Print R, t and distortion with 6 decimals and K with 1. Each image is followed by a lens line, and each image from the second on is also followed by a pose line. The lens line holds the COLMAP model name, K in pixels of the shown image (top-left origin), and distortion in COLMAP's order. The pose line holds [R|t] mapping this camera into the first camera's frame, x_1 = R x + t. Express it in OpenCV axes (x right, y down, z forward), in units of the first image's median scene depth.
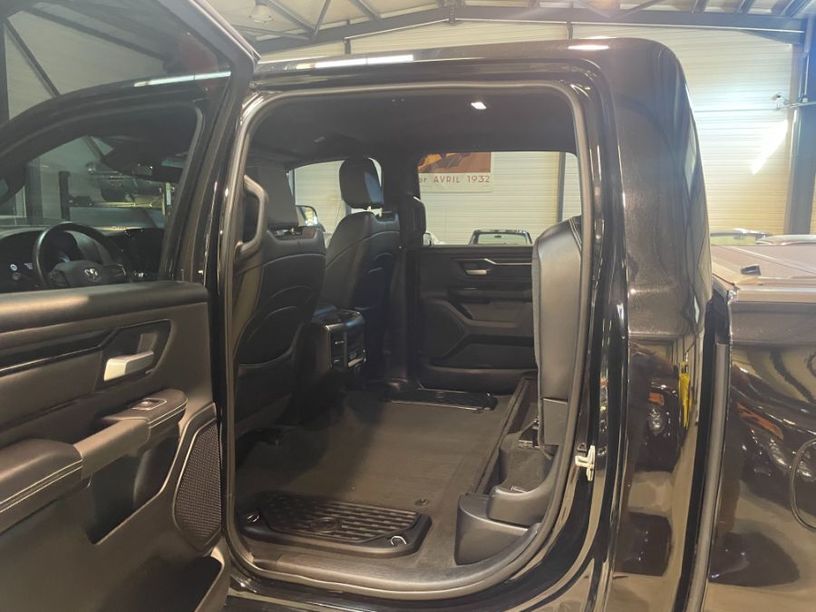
lens RADIAL K [[617.6, 0, 412.7], [0, 617.6, 307.5], [0, 0, 1]] dist [0.090804, -0.121938]
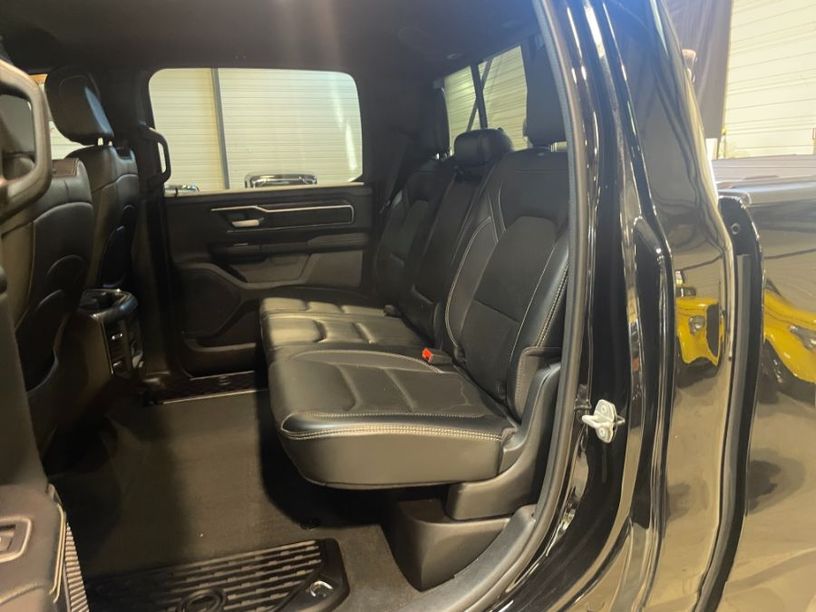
lens RADIAL K [[617.6, 0, 407.3], [0, 617.6, 311.1], [0, 0, 1]] dist [0.090804, -0.121938]
pose [[0.852714, -0.153314, 0.499374, -0.141643], [0.116523, 0.987700, 0.104266, -0.004050], [-0.509217, -0.030721, 0.860090, 0.189341]]
